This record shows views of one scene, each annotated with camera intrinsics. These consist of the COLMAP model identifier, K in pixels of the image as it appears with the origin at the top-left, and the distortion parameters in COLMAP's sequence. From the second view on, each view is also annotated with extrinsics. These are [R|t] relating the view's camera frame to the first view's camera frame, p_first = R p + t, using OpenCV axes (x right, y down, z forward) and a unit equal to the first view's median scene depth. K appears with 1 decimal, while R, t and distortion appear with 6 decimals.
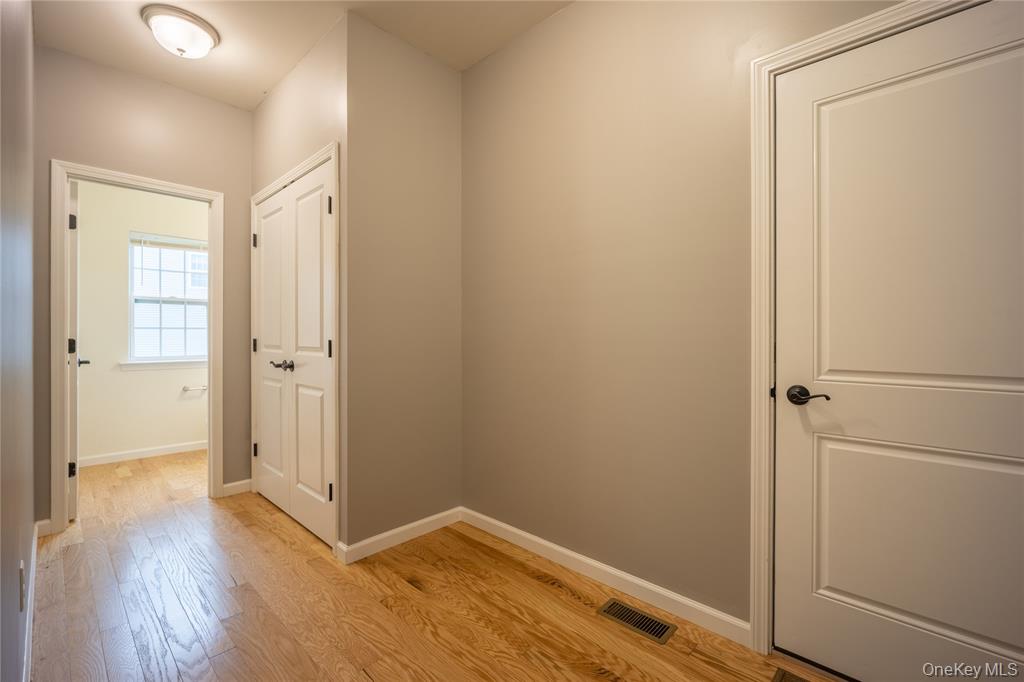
lens RADIAL K [[450.9, 0, 504.7], [0, 450.9, 331.1], [0, 0, 1]] dist [-0.007148, 0.001317]
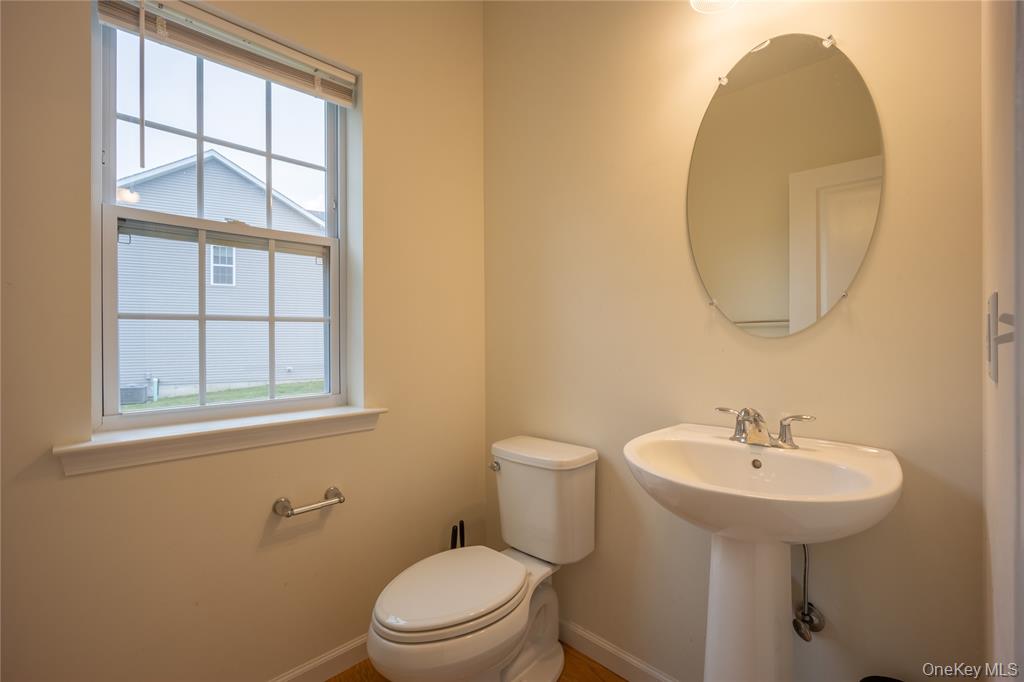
lens RADIAL K [[450.9, 0, 511.4], [0, 450.9, 337.4], [0, 0, 1]] dist [-0.007148, 0.001317]
pose [[0.999883, -0.000176, -0.015300, -0.543798], [0.000264, 0.999983, 0.005763, 0.006080], [0.015299, -0.005767, 0.999866, 0.687267]]
